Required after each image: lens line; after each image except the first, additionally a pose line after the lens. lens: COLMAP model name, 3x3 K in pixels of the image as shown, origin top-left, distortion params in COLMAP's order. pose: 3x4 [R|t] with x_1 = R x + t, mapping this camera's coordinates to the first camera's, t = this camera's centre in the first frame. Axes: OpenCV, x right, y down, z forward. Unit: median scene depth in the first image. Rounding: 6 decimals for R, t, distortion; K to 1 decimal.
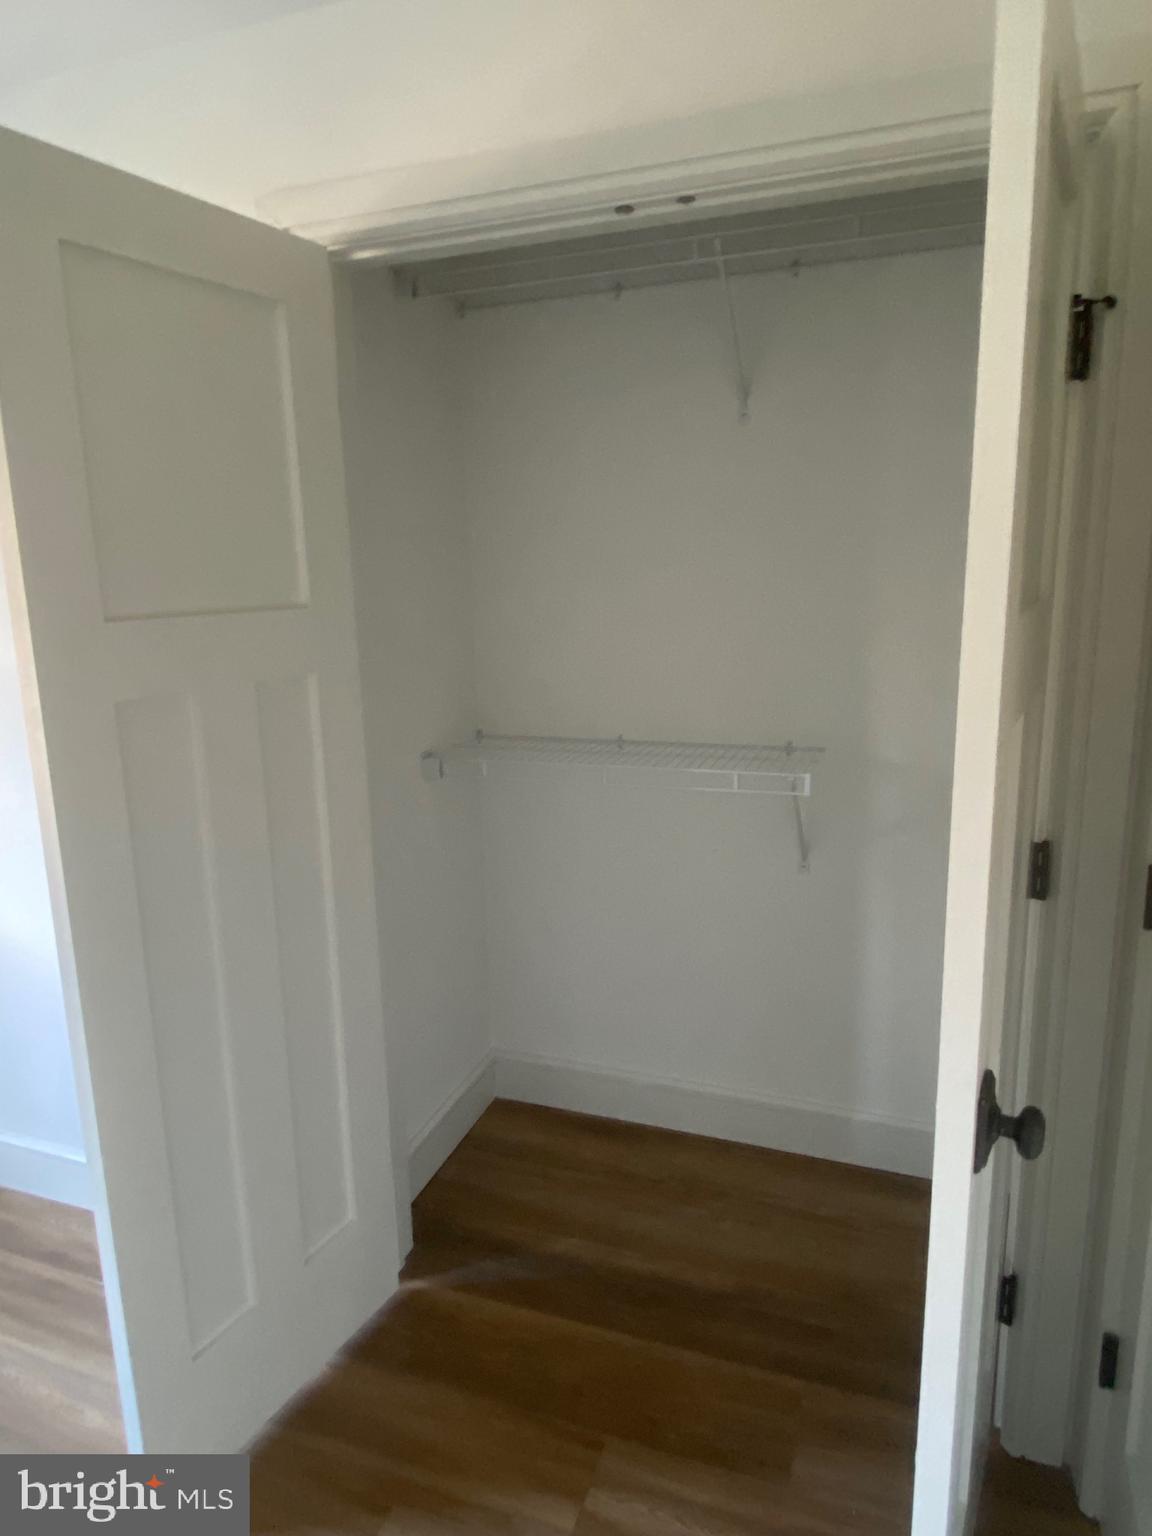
lens RADIAL K [[972.5, 0, 576.0], [0, 972.5, 768.0], [0, 0, 1]] dist [-0.087292, -0.000307]
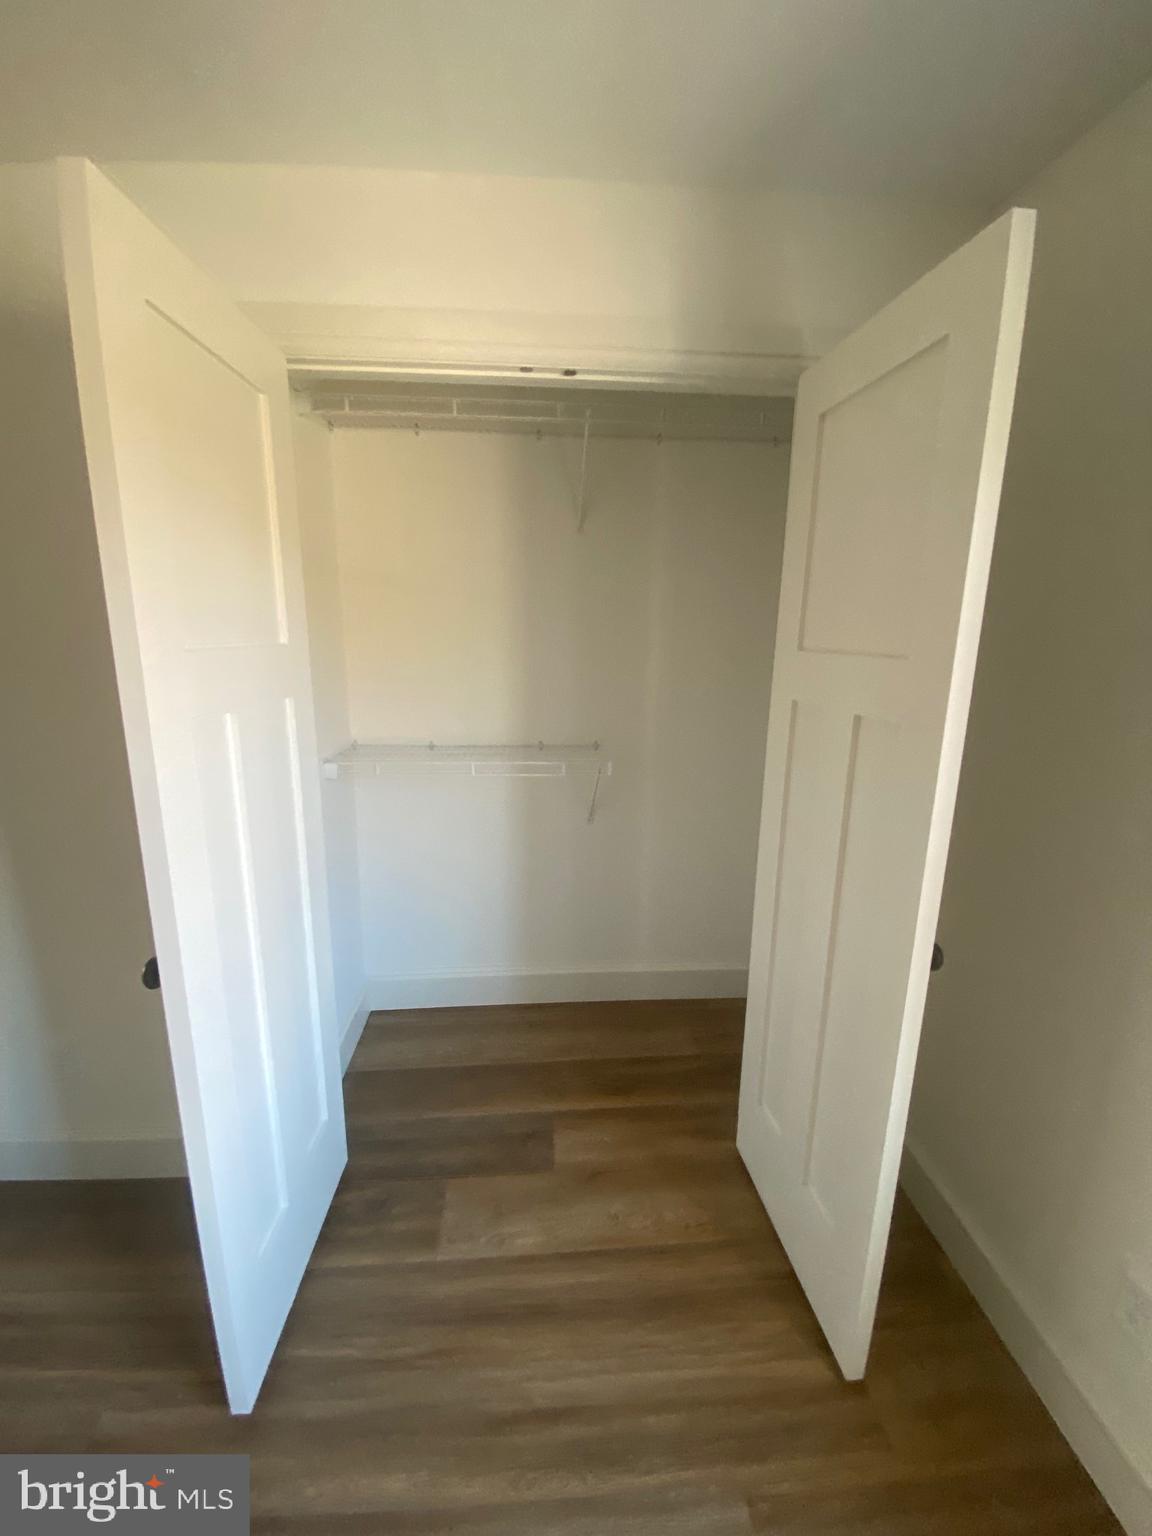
lens RADIAL K [[615.0, 0, 576.0], [0, 615.0, 768.0], [0, 0, 1]] dist [0.008867, -0.014315]
pose [[0.897141, -0.054227, 0.438404, -0.282704], [0.047219, 0.998523, 0.026881, -0.015754], [-0.439214, -0.003415, 0.898376, 0.118975]]
